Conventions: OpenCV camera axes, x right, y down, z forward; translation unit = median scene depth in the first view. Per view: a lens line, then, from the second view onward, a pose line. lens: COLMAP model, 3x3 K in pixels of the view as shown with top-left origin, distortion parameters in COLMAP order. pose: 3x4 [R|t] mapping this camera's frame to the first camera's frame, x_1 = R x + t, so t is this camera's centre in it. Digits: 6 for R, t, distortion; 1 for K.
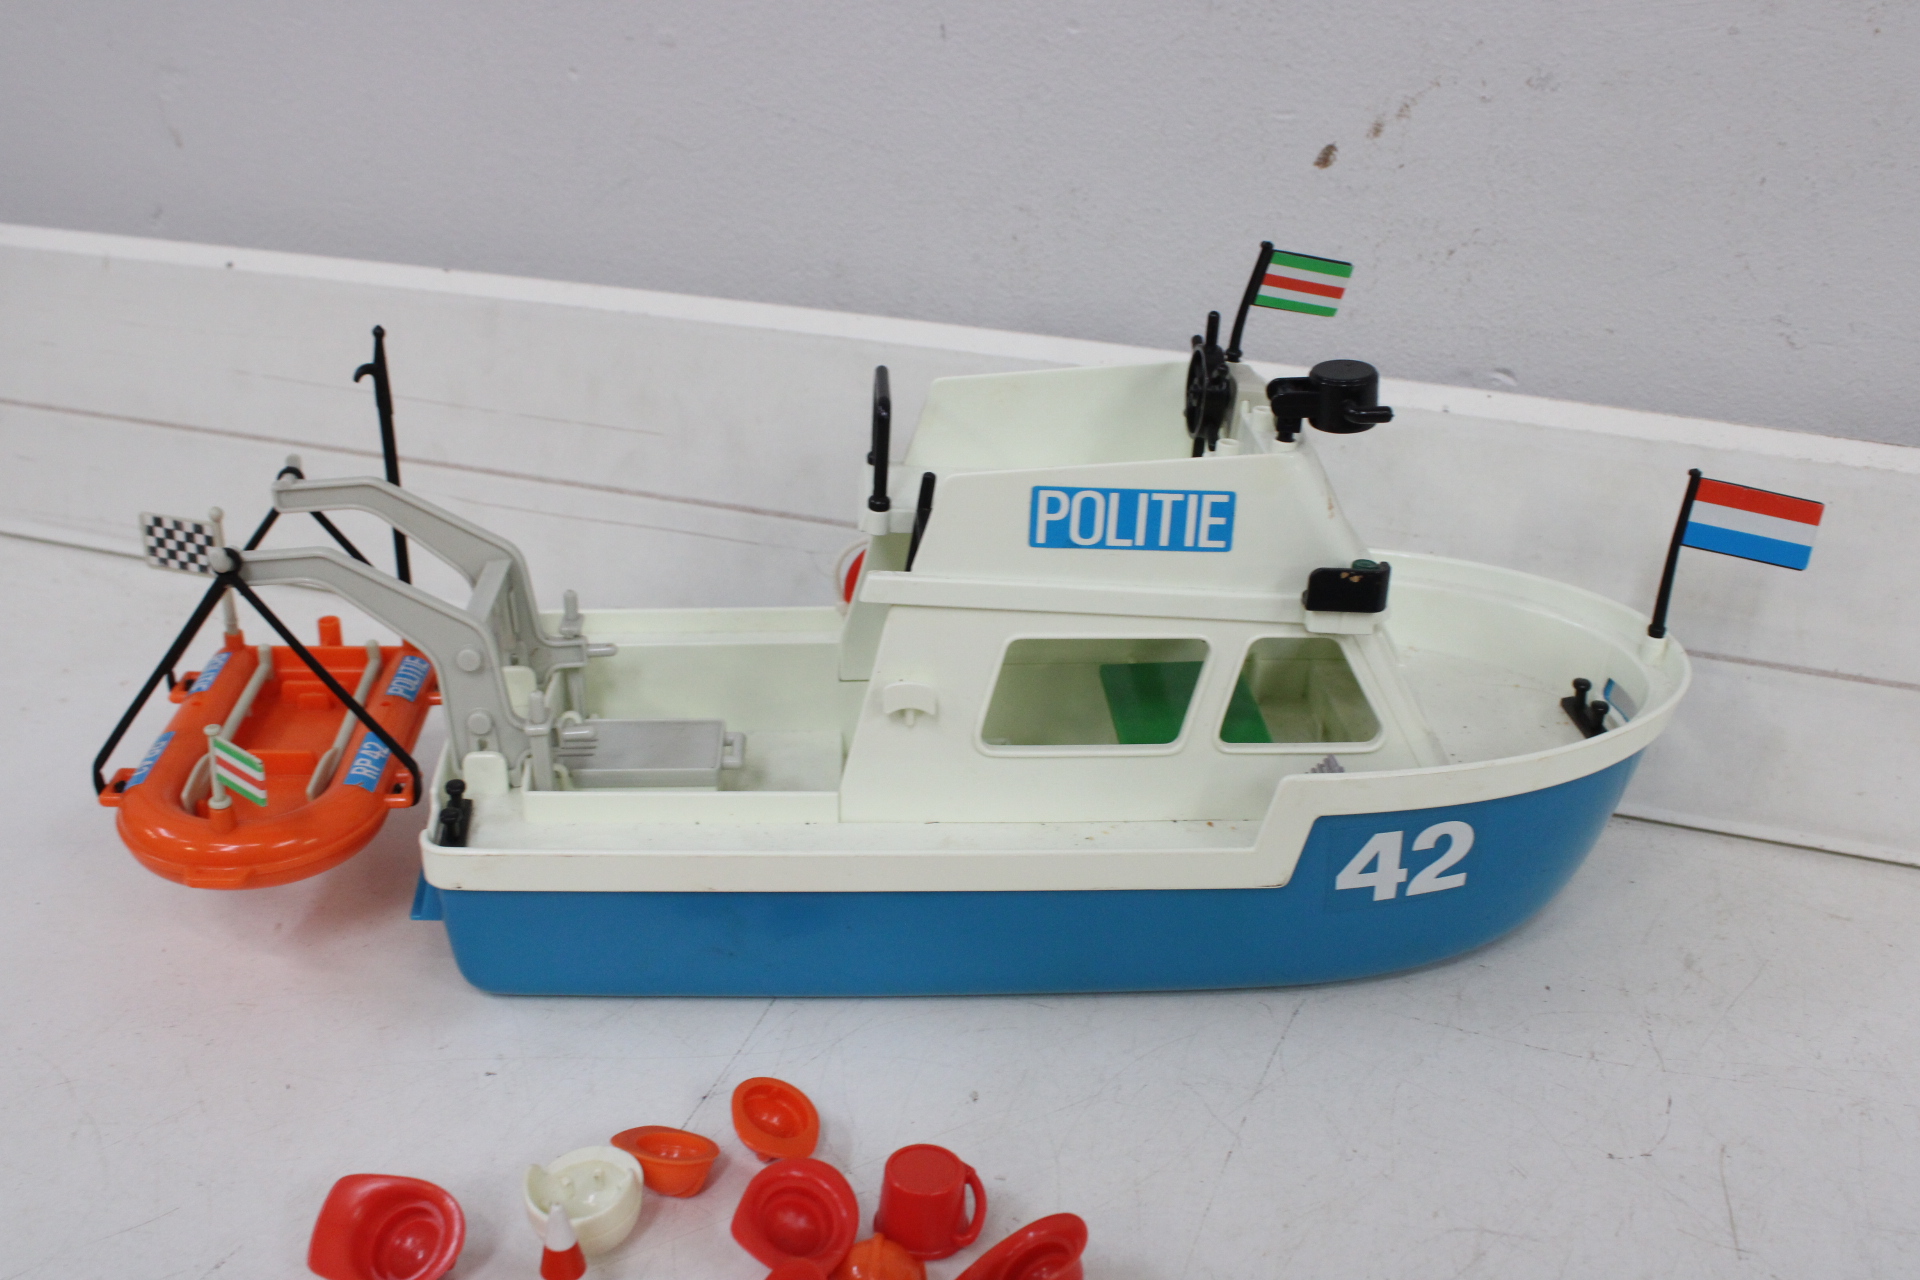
lens RADIAL K [[1875.3, 0, 960.0], [0, 1875.3, 640.0], [0, 0, 1]] dist [-0.110906, -0.002080]
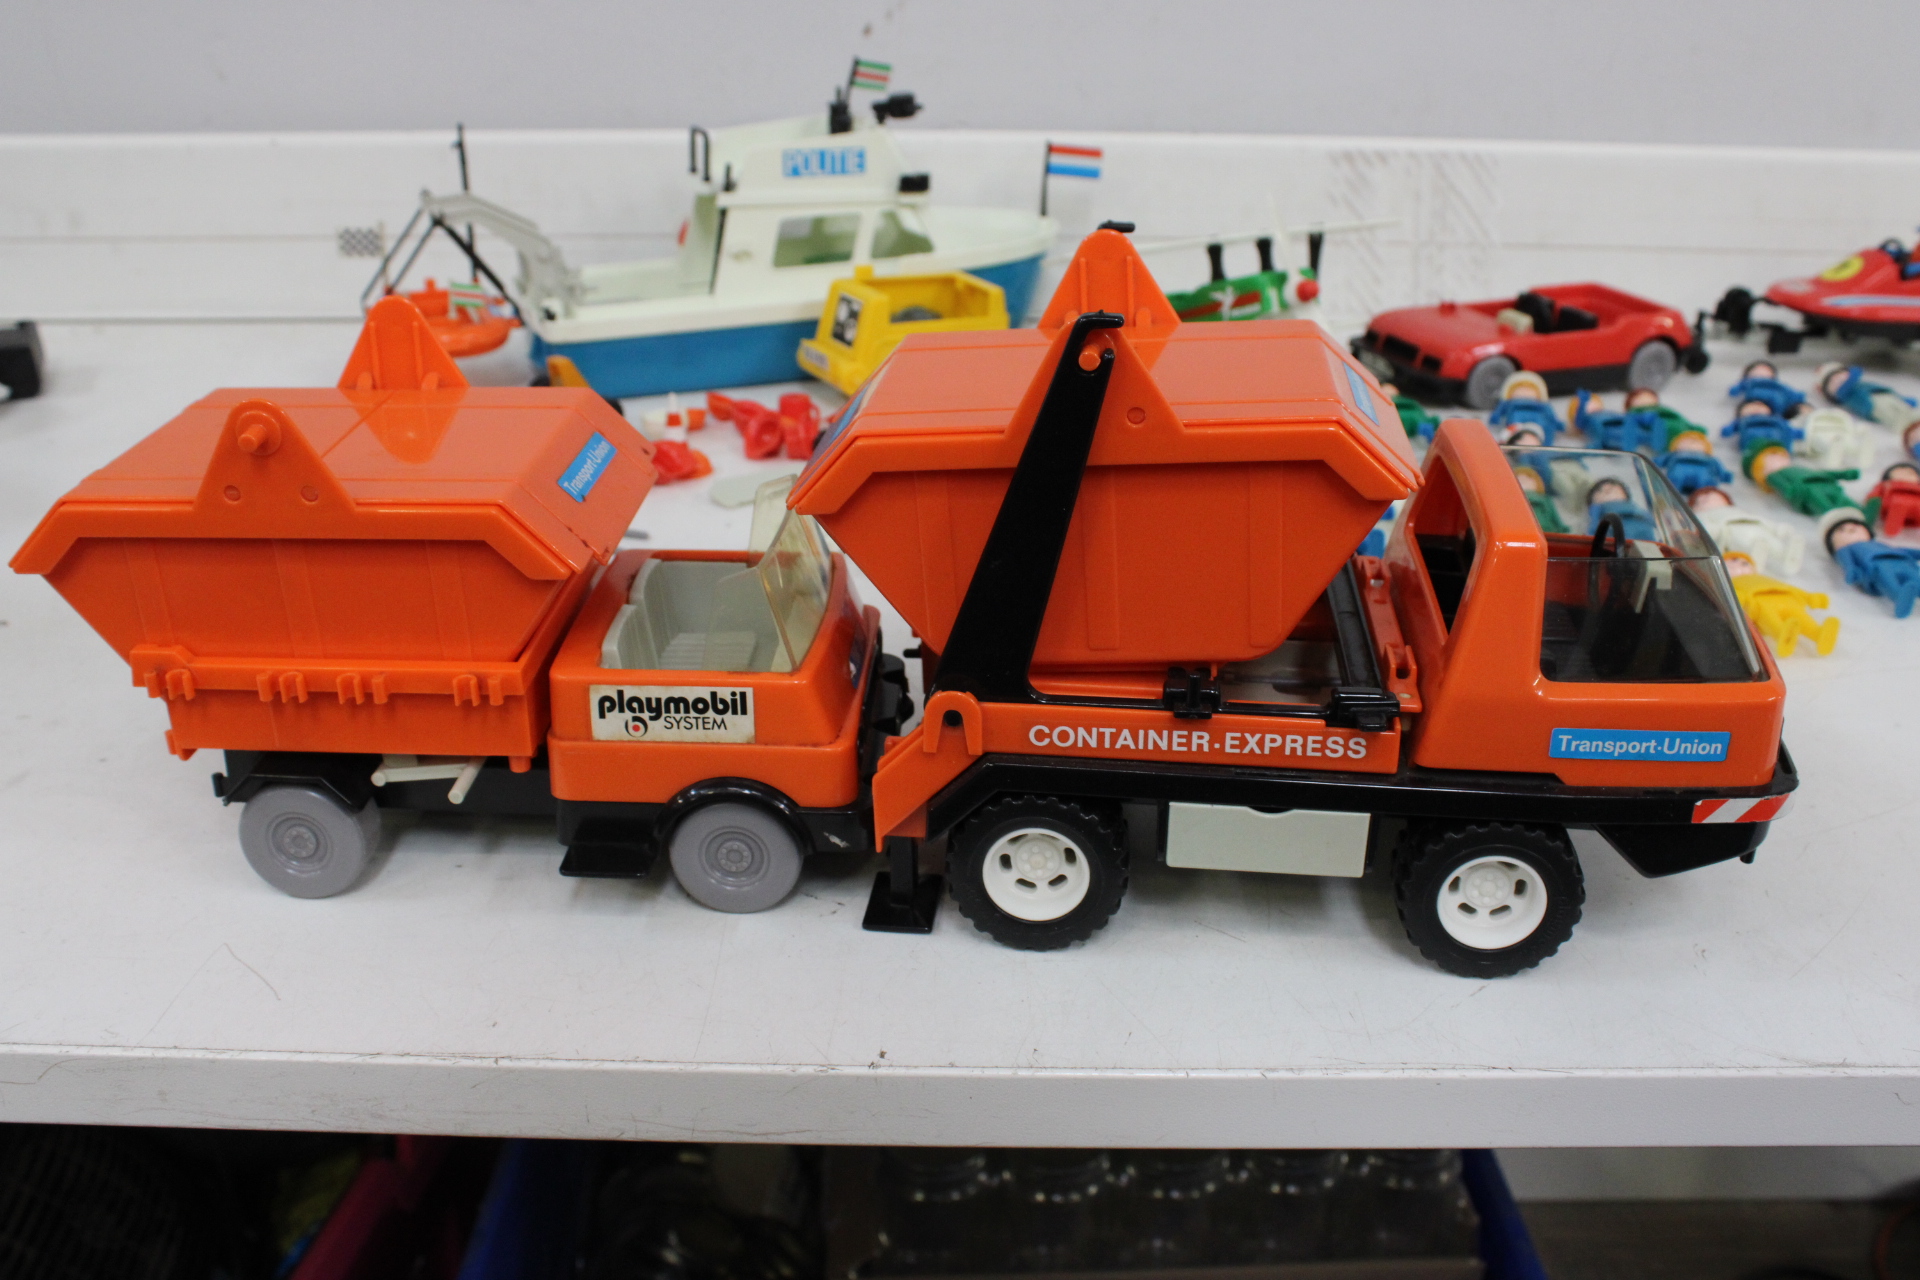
lens RADIAL K [[1849.8, 0, 960.0], [0, 1849.8, 640.0], [0, 0, 1]] dist [-0.129324, 0.005537]
pose [[0.953886, -0.141435, 0.264758, -0.426802], [0.143921, 0.989538, 0.010088, 0.513199], [-0.263415, 0.028481, 0.964262, -1.233190]]
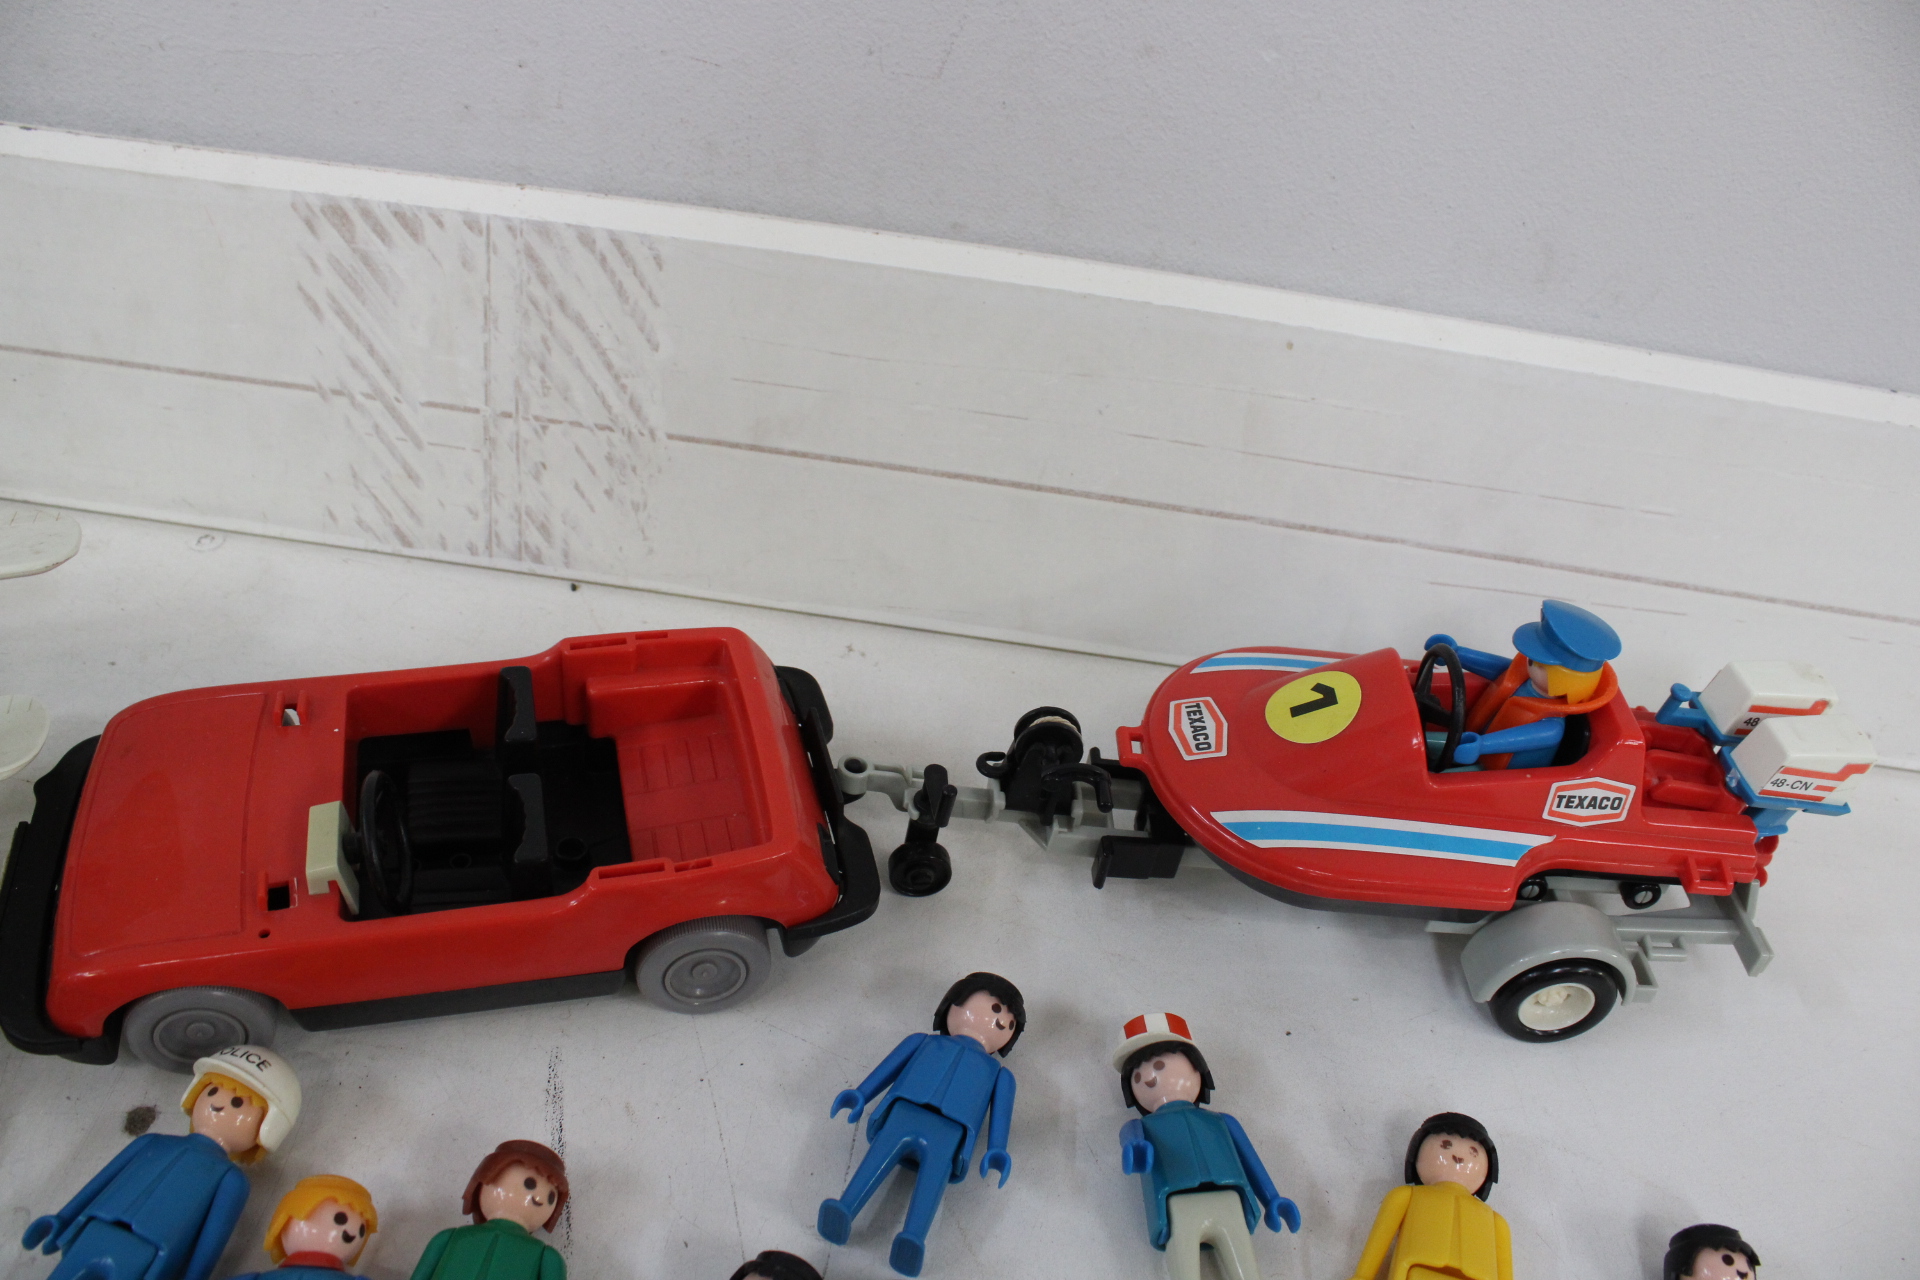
lens RADIAL K [[1531.5, 0, 960.0], [0, 1531.5, 640.0], [0, 0, 1]] dist [-0.104111, 0.003329]
pose [[0.971549, -0.086906, 0.220317, 0.990360], [0.025039, 0.962720, 0.269339, -0.027260], [-0.235510, -0.256160, 0.937506, -0.004178]]
